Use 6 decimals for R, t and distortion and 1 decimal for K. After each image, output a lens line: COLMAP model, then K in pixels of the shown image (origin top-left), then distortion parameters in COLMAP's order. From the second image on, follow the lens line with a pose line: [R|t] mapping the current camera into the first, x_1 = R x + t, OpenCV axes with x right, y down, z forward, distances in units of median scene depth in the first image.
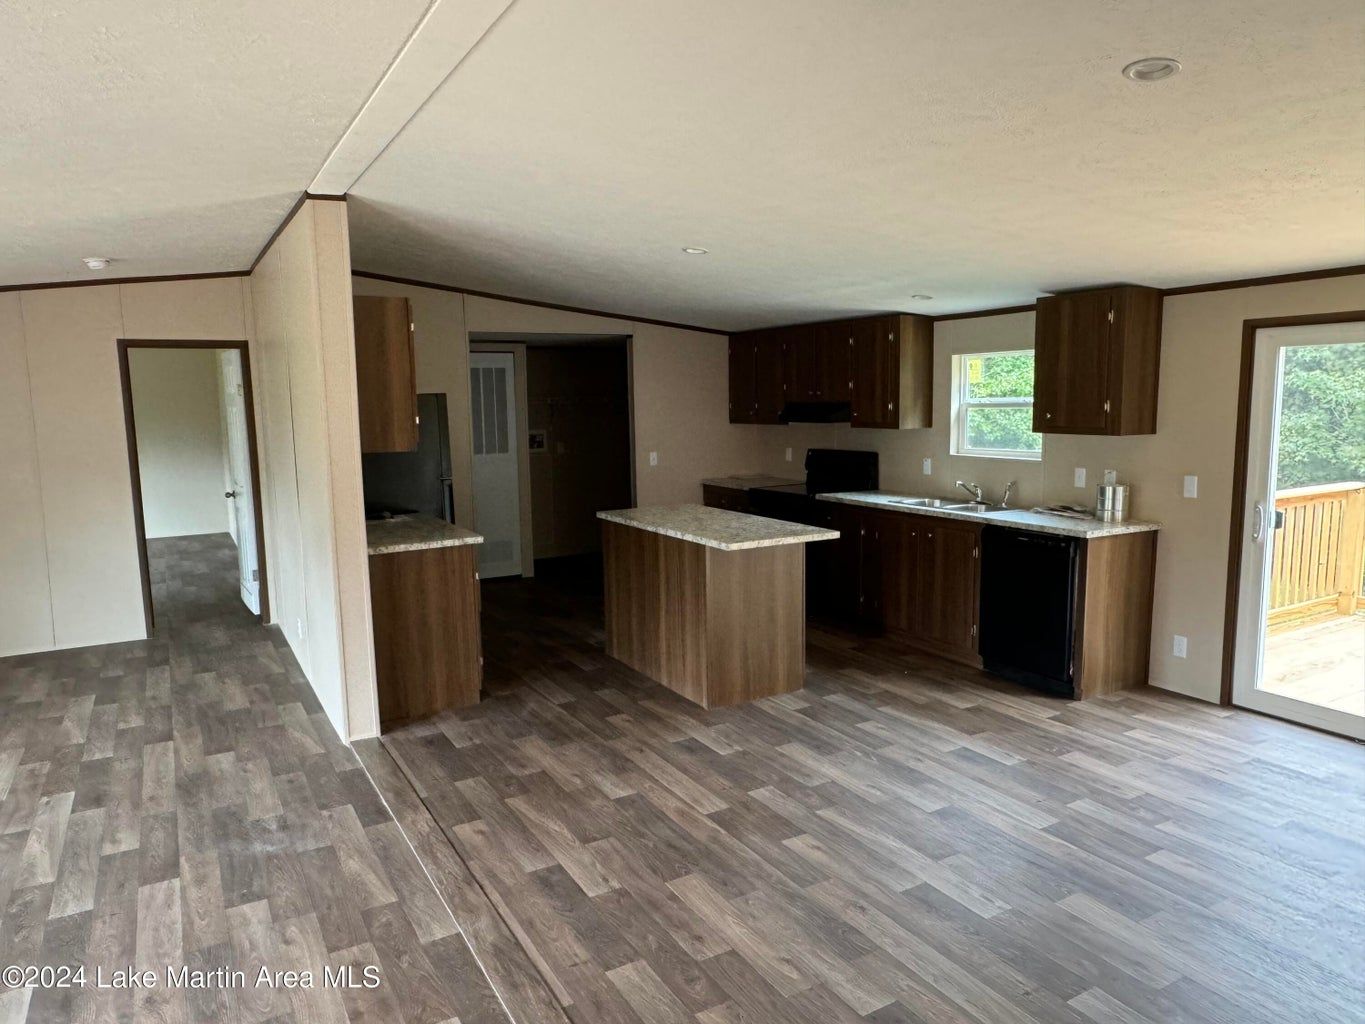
lens RADIAL K [[908.5, 0, 682.5], [0, 908.5, 512.0], [0, 0, 1]] dist [-0.002099, 0.003936]
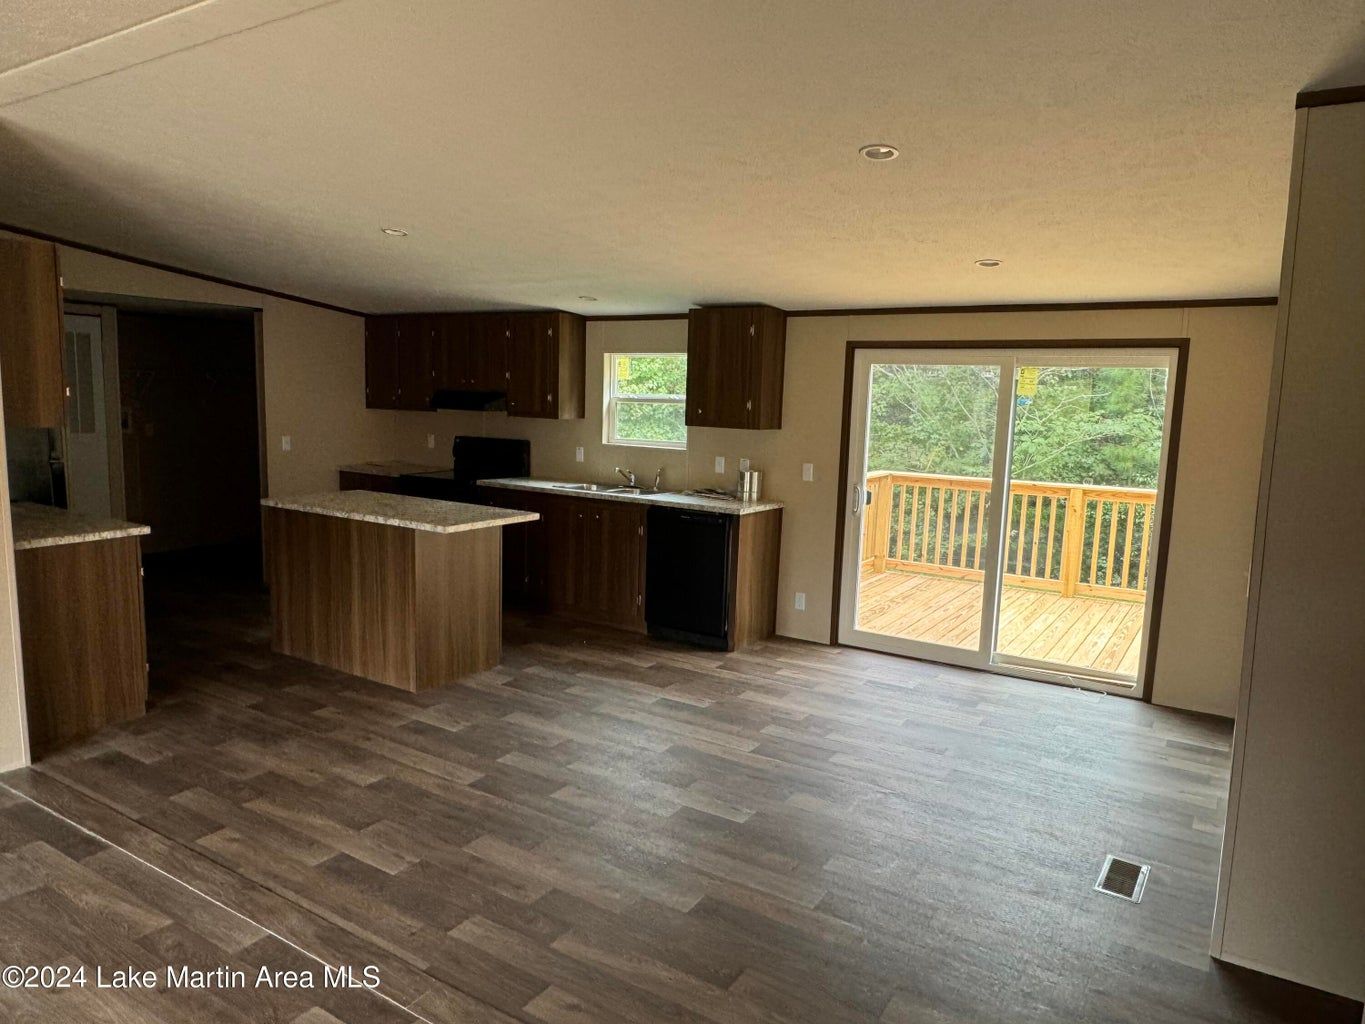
lens RADIAL K [[904.5, 0, 682.5], [0, 904.5, 512.0], [0, 0, 1]] dist [-0.000973, 0.001789]
pose [[0.887896, -0.017960, 0.459693, -0.164283], [0.013224, 0.999821, 0.013519, 0.007790], [-0.459854, -0.005924, 0.887975, -0.020816]]
